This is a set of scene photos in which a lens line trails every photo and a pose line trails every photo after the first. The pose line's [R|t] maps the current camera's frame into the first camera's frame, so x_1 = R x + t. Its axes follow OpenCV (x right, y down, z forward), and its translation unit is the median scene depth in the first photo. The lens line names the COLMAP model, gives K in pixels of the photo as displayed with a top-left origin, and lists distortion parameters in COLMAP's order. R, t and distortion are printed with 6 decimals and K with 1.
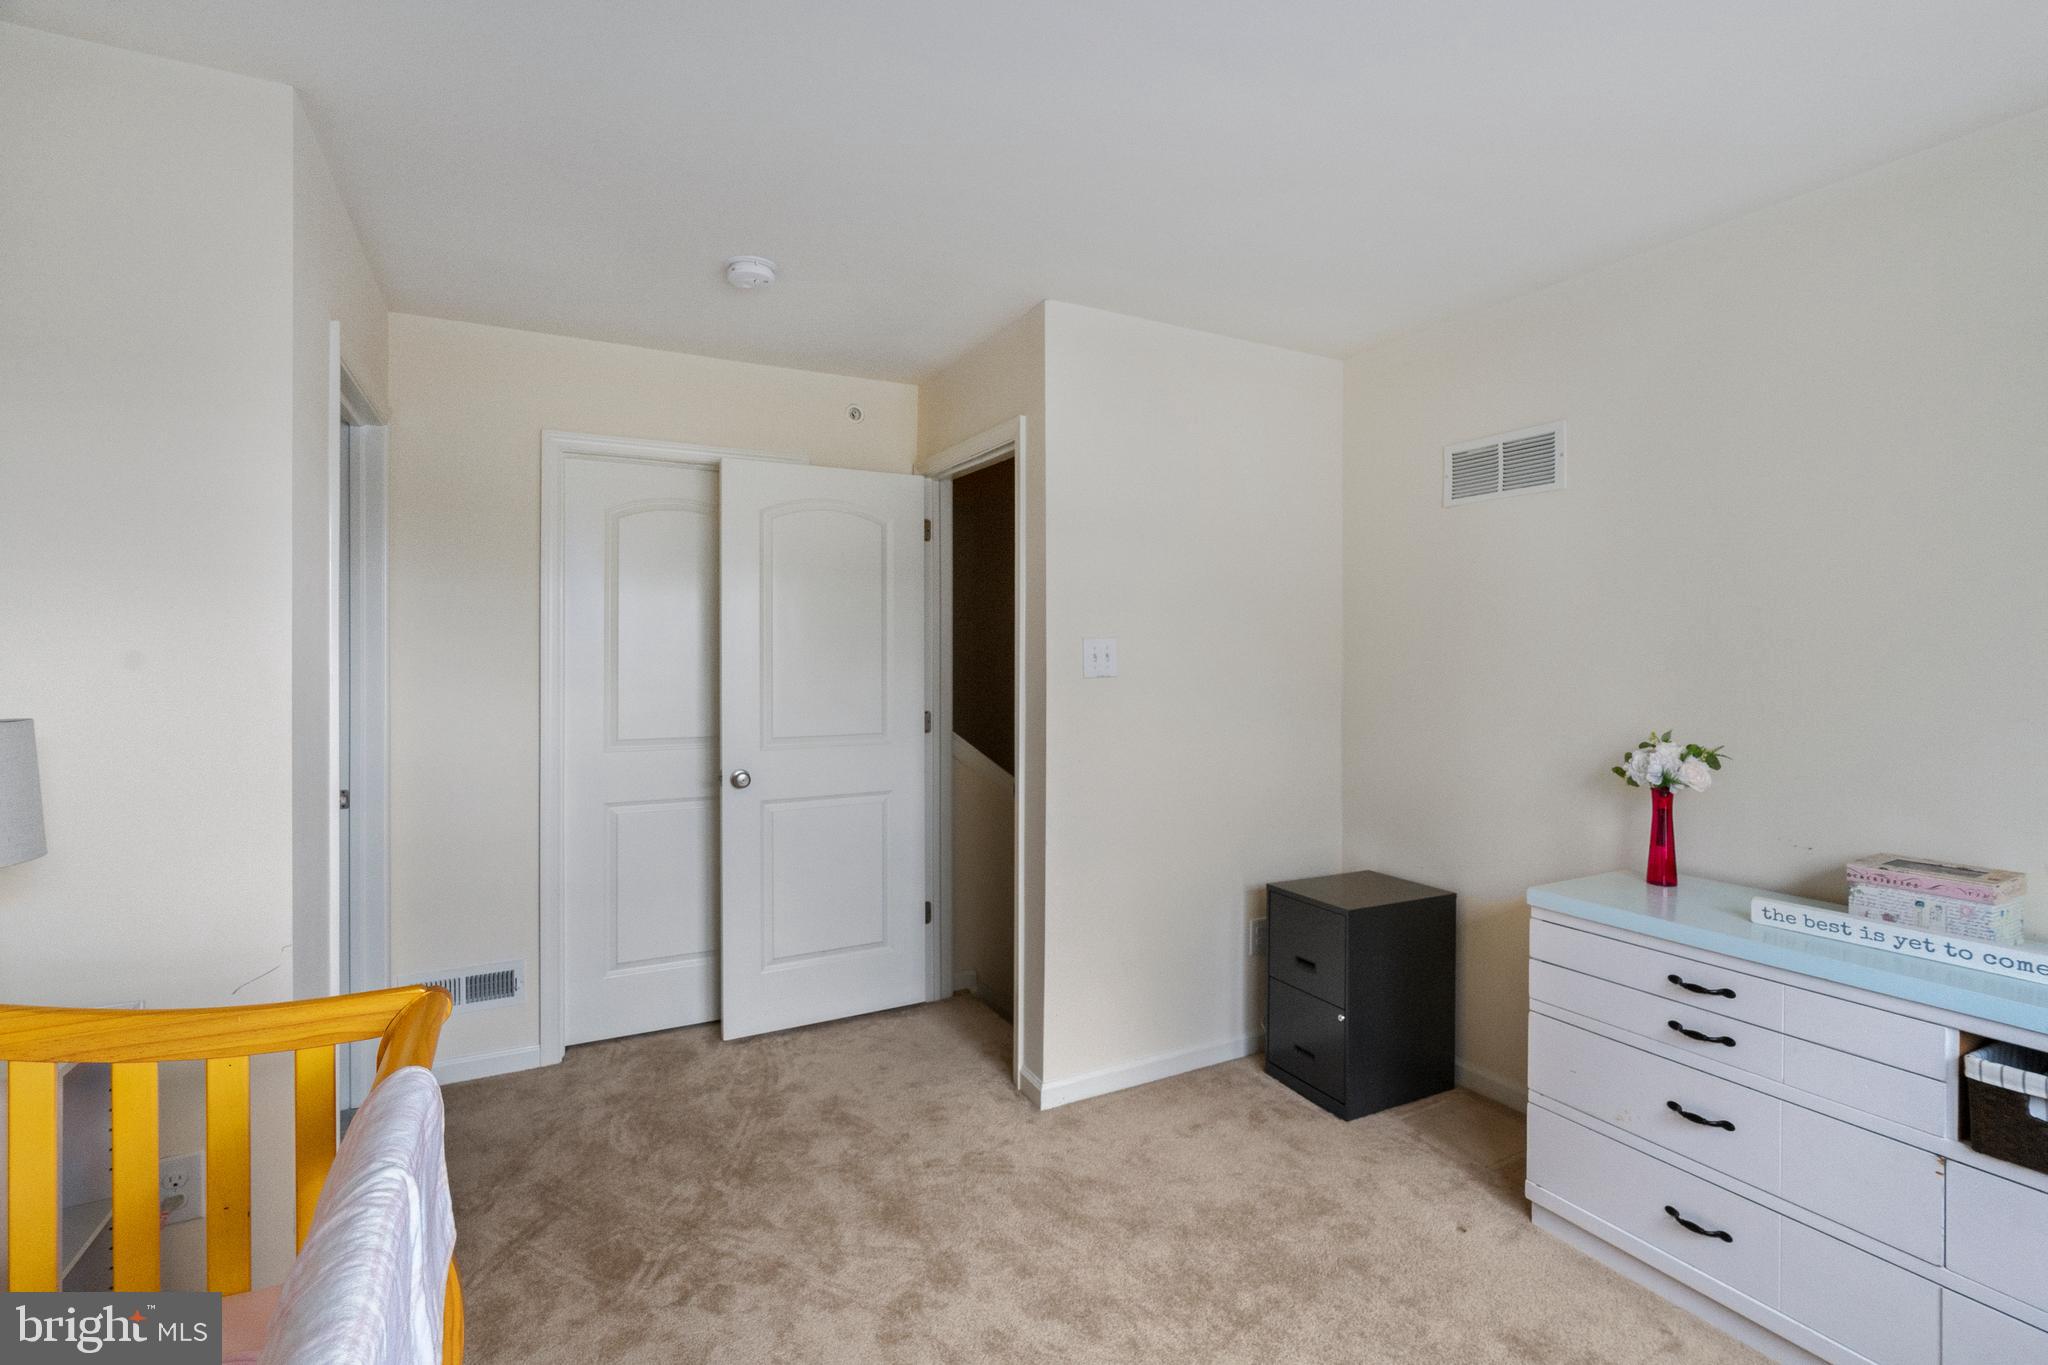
lens RADIAL K [[924.9, 0, 1035.3], [0, 924.9, 674.5], [0, 0, 1]] dist [-0.010153, -0.000391]
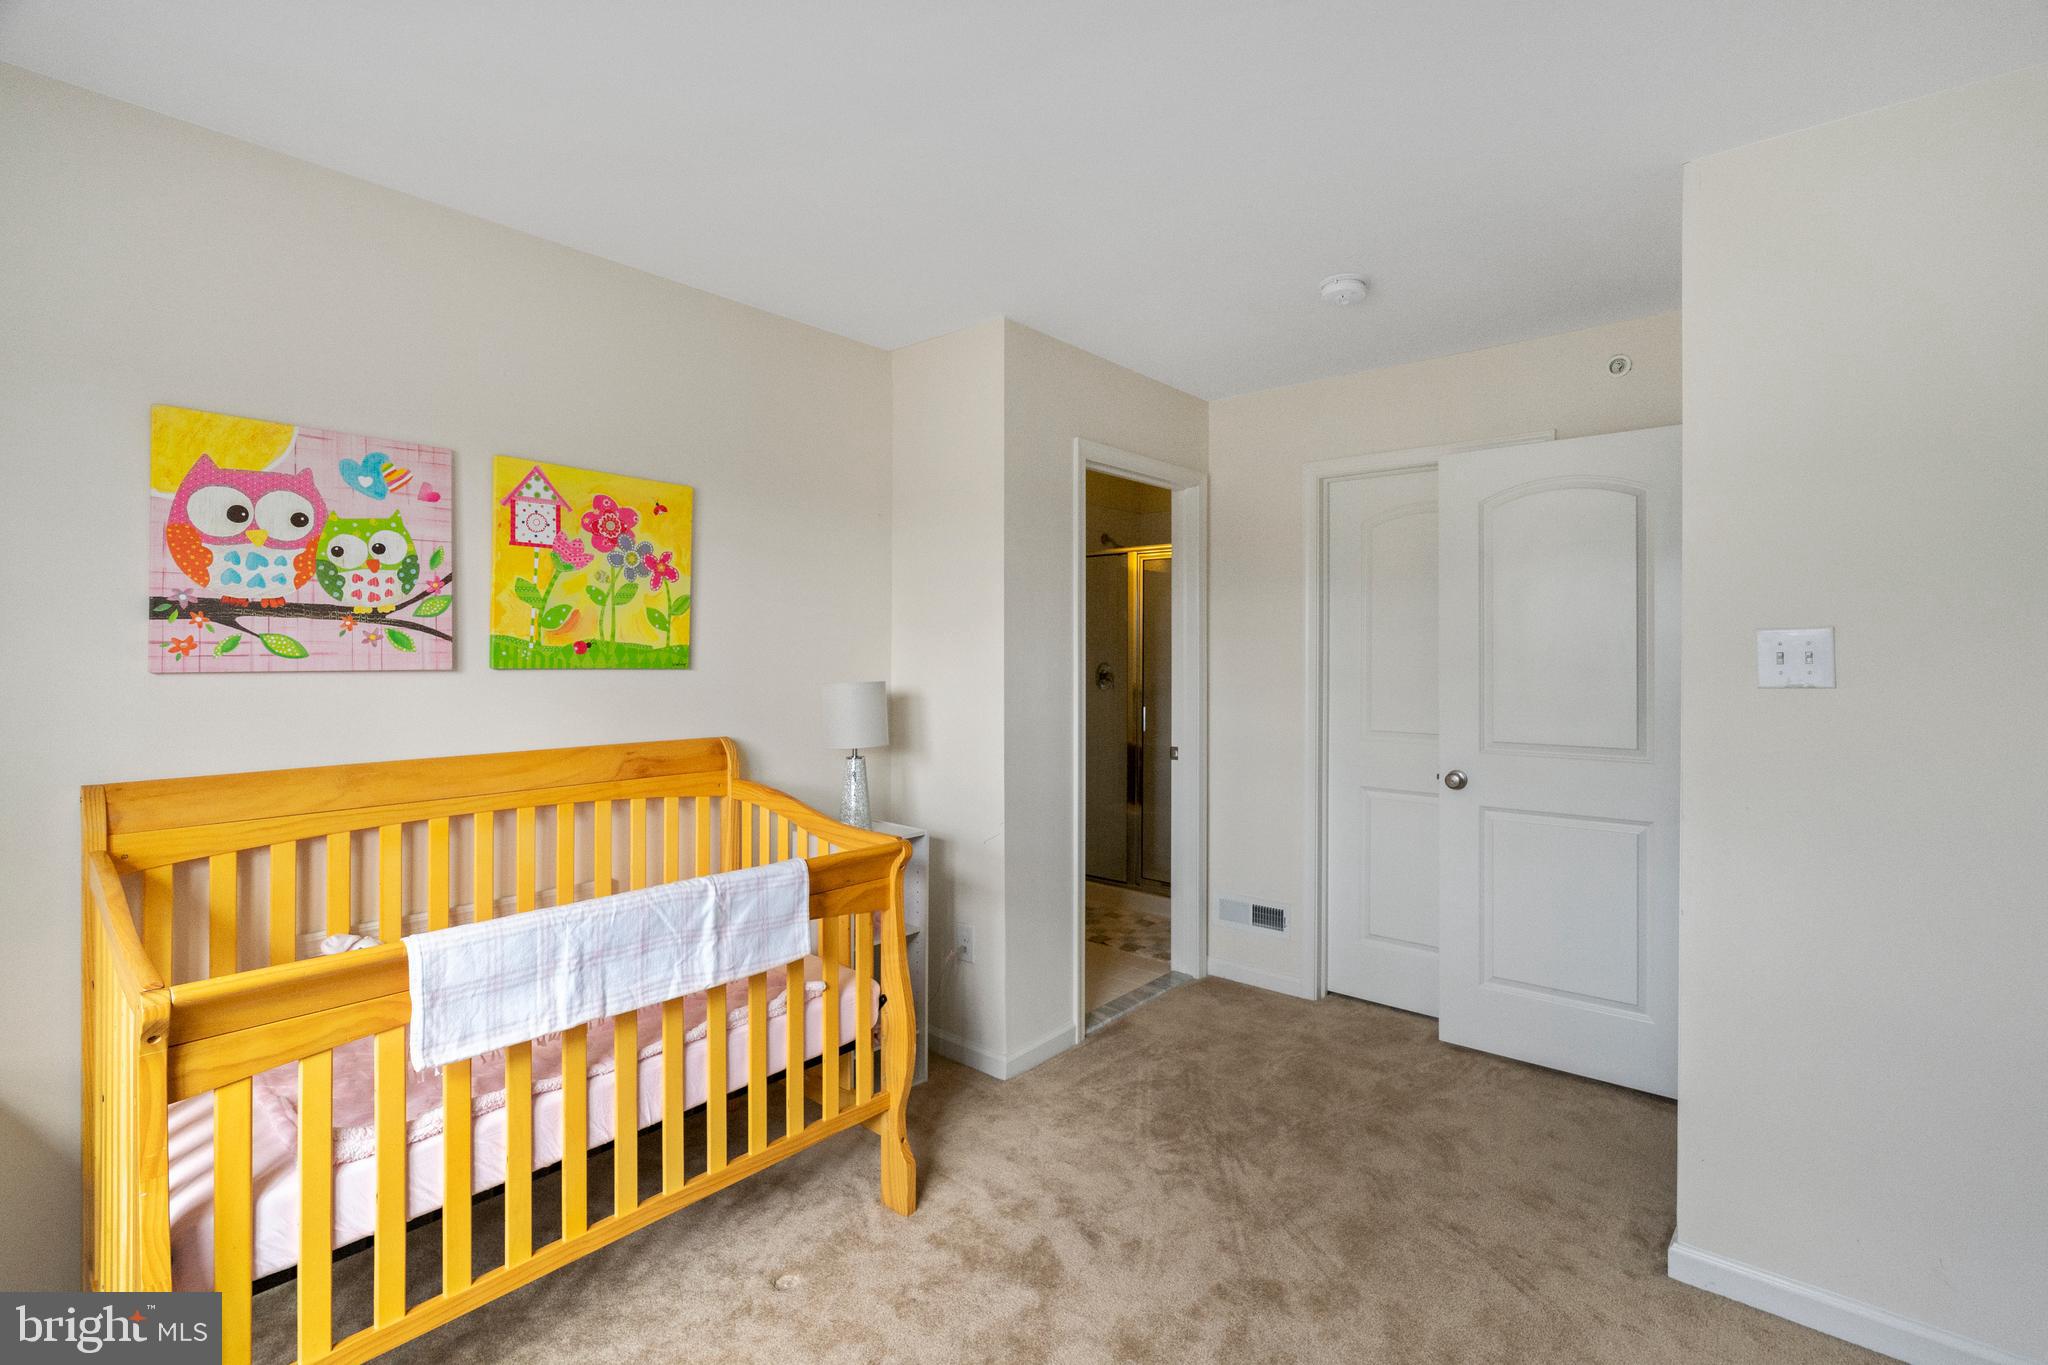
lens RADIAL K [[924.9, 0, 1035.9], [0, 924.9, 665.2], [0, 0, 1]] dist [-0.010153, -0.000391]
pose [[0.351218, 0.008795, -0.936252, 0.503693], [-0.012140, 0.999915, 0.004839, -0.010331], [0.936215, 0.009666, 0.351295, 0.268828]]
